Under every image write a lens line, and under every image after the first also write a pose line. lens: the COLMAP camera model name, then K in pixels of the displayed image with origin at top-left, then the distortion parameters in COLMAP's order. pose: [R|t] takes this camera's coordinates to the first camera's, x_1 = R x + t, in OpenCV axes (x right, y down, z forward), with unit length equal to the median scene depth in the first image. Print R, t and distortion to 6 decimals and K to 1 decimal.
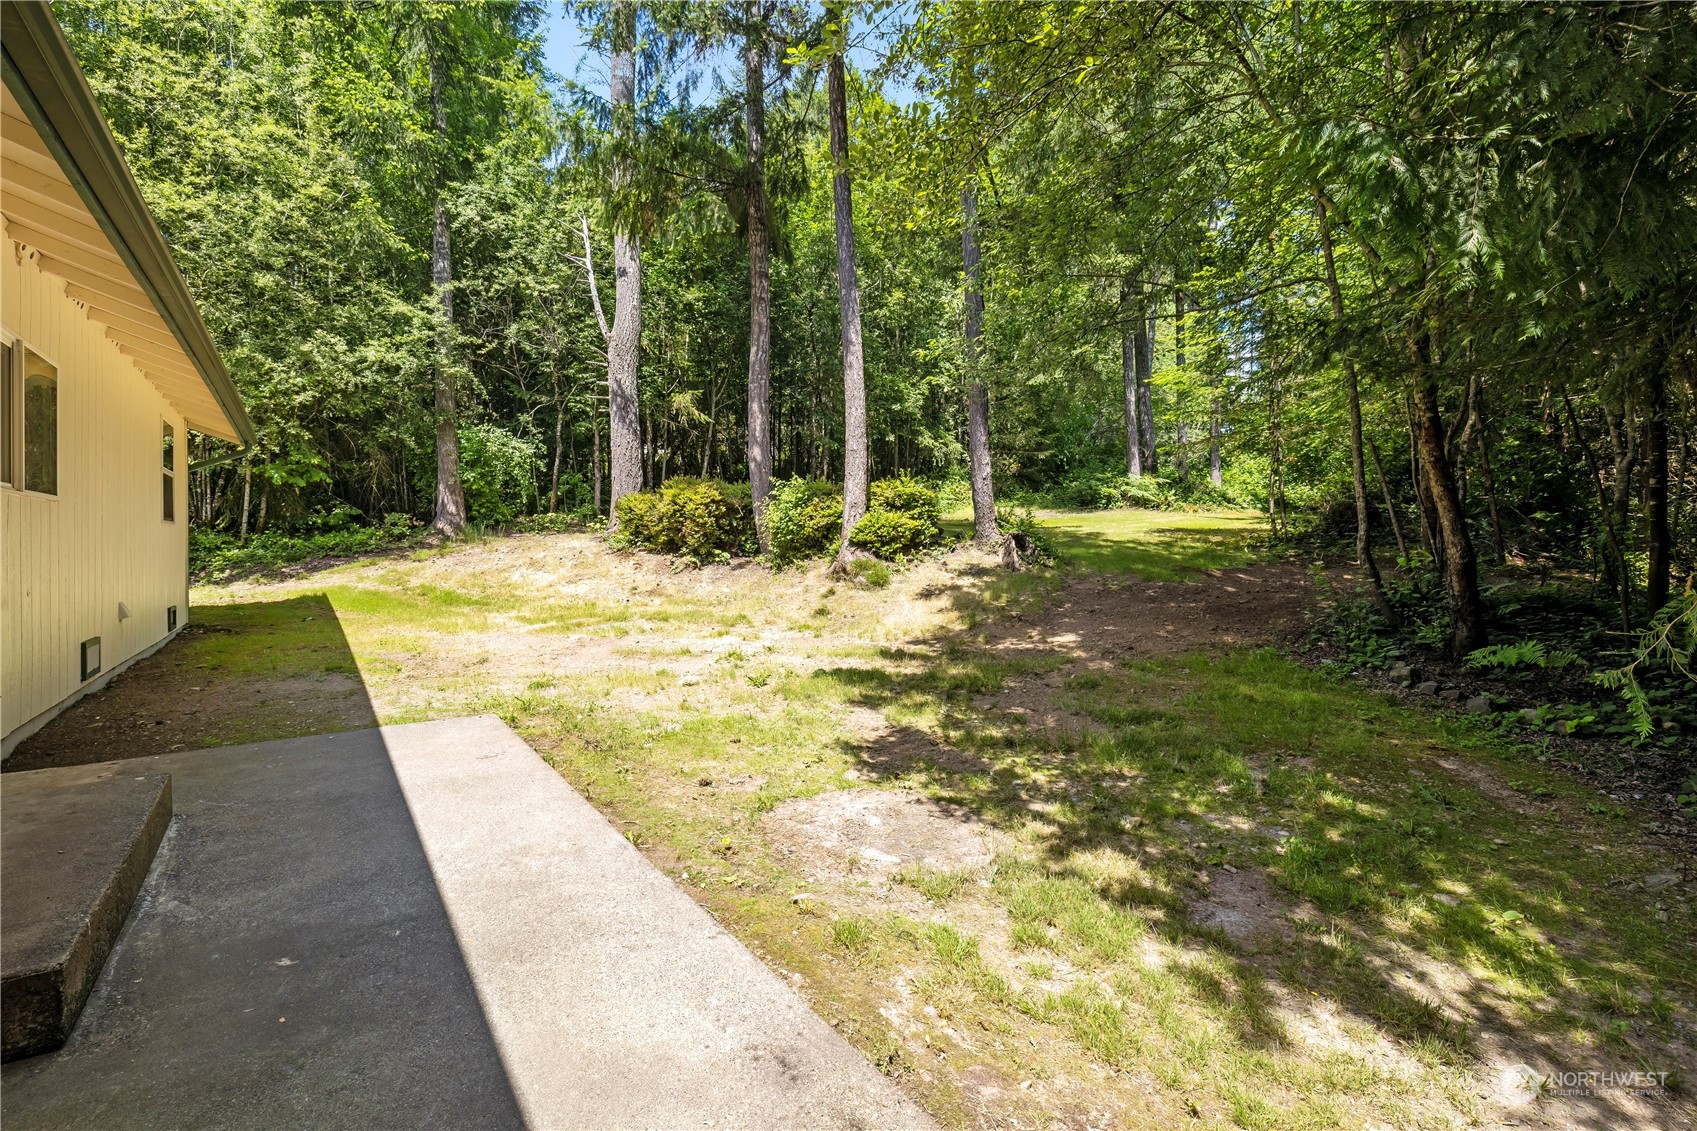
lens RADIAL K [[749.5, 0, 846.4], [0, 749.5, 535.8], [0, 0, 1]] dist [0.000214, -0.000109]
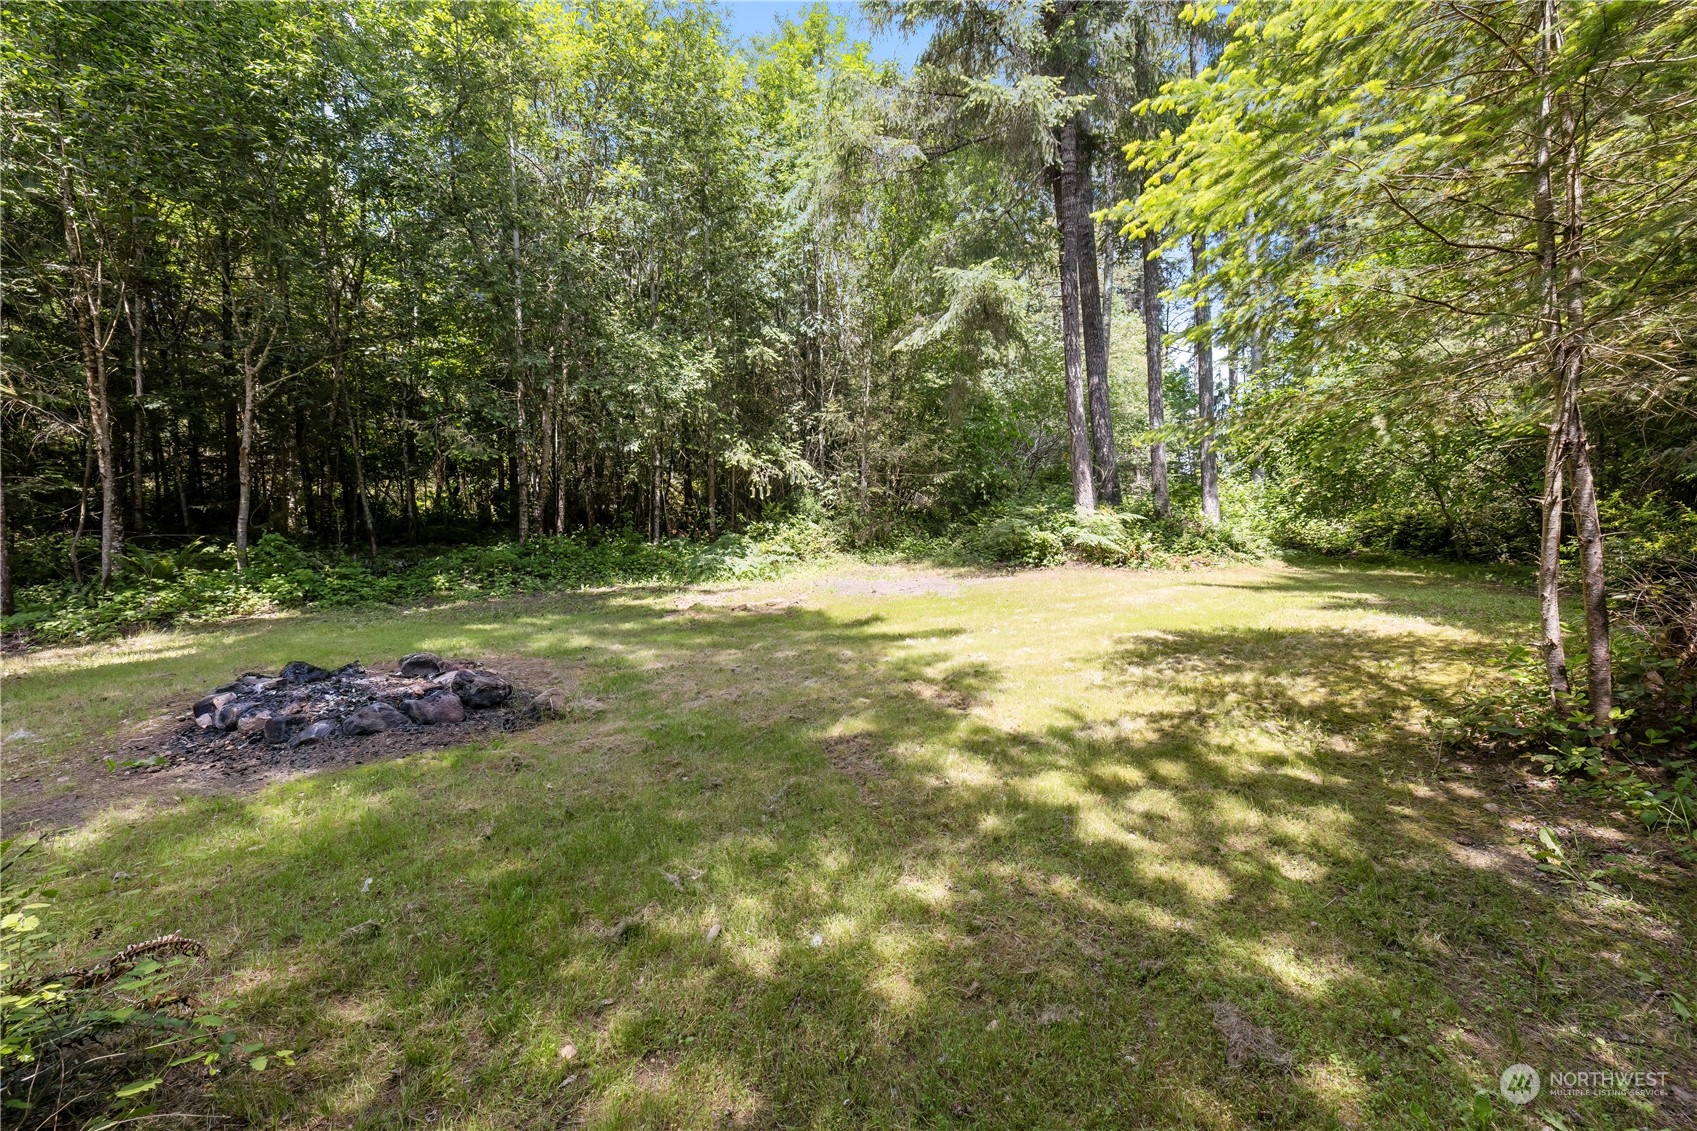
lens RADIAL K [[721.8, 0, 848.3], [0, 721.8, 568.5], [0, 0, 1]] dist [-0.000381, -0.000629]
pose [[0.998999, -0.020171, 0.039926, 0.166190], [0.020086, 0.999795, 0.002535, -0.037021], [-0.039969, -0.001731, 0.999199, 0.417244]]
